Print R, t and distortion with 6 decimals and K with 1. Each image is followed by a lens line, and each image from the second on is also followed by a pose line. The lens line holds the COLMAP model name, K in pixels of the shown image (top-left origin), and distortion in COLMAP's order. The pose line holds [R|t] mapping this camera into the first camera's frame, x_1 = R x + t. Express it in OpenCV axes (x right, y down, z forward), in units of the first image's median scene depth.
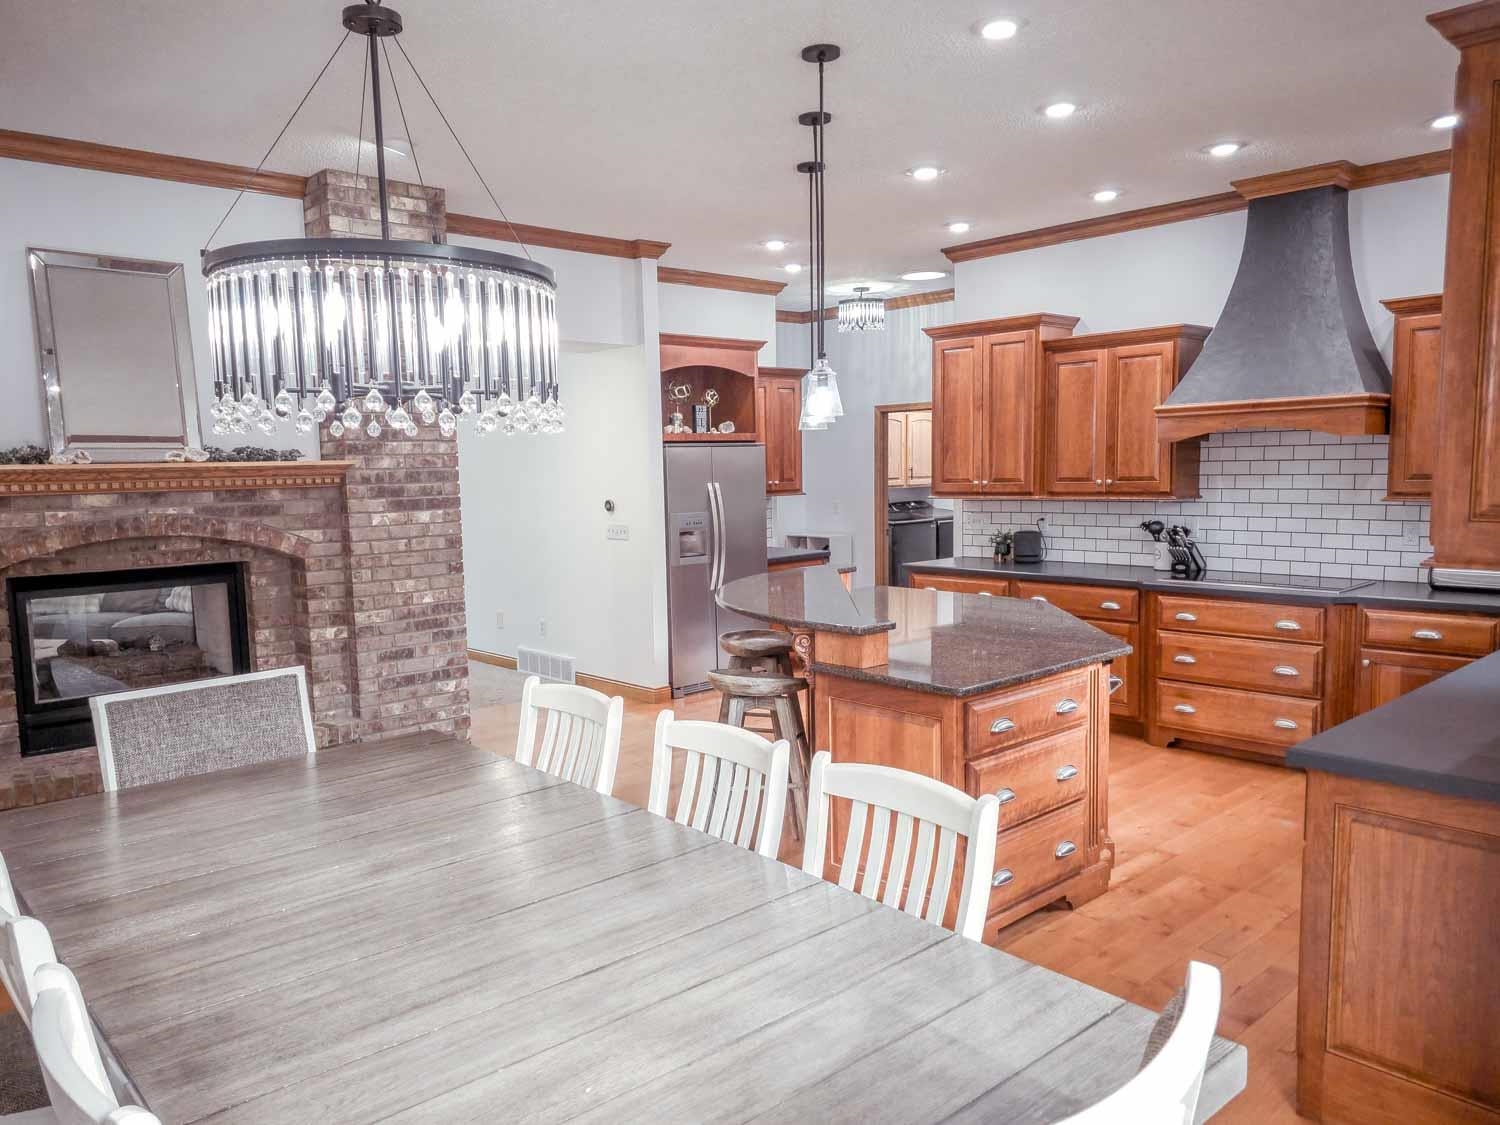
lens RADIAL K [[983.4, 0, 728.2], [0, 983.4, 573.5], [0, 0, 1]] dist [0.019590, -0.001590]
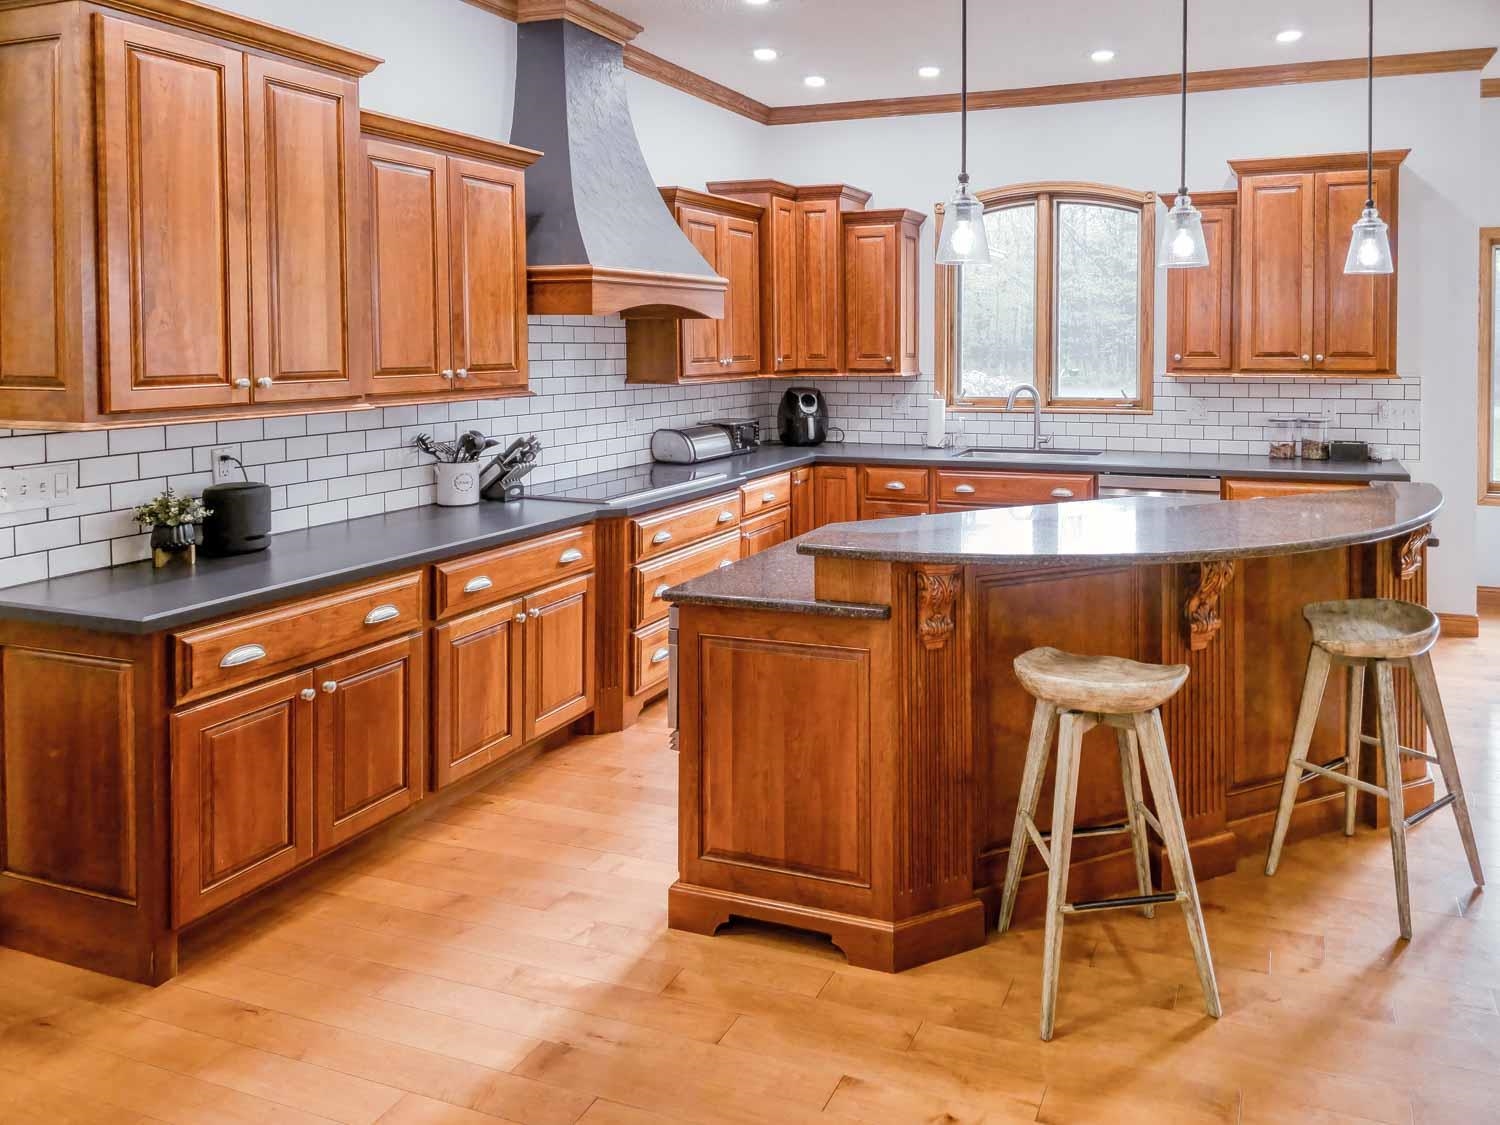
lens RADIAL K [[1055.2, 0, 912.0], [0, 1055.2, 377.2], [0, 0, 1]] dist [0.033500, 0.001194]
pose [[-0.460741, -0.003667, 0.887527, -0.298648], [0.116216, 0.991132, 0.064427, -0.090165], [-0.879893, 0.132829, -0.456229, 0.953907]]
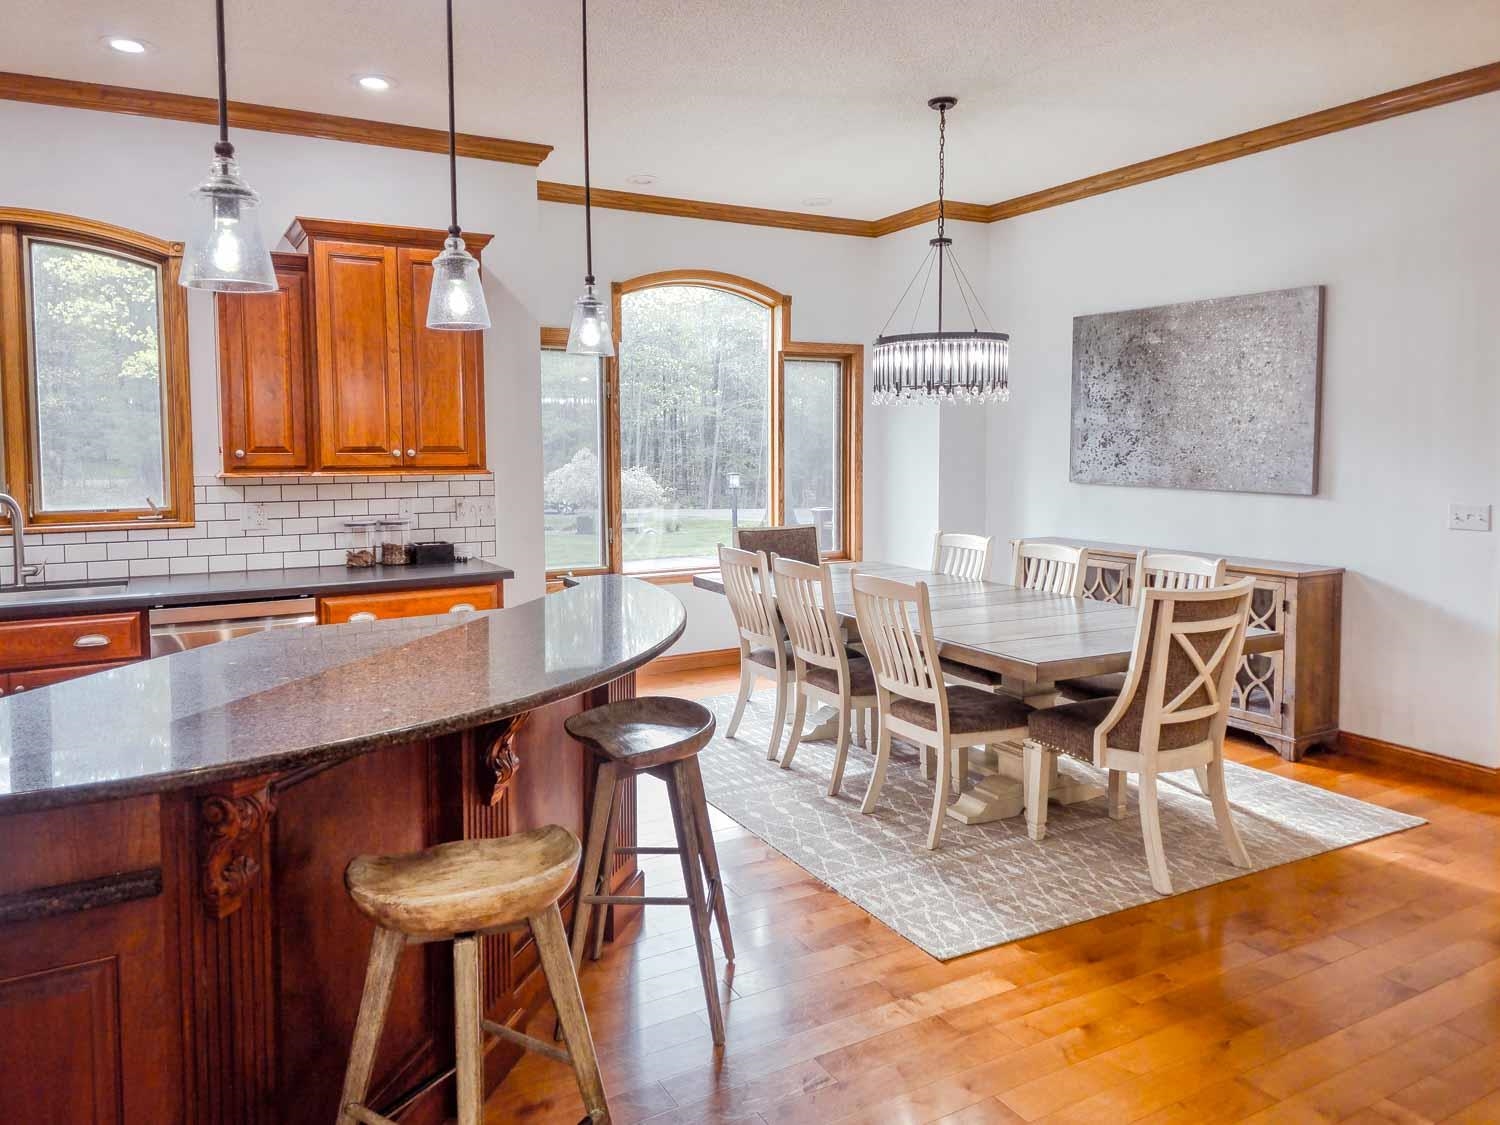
lens RADIAL K [[1060.8, 0, 723.4], [0, 1060.8, 513.7], [0, 0, 1]] dist [0.023033, -0.001355]
pose [[-0.970033, 0.012803, 0.242636, -0.115840], [0.055757, 0.983692, 0.171002, -0.089197], [-0.236490, 0.179406, -0.954927, 0.970783]]
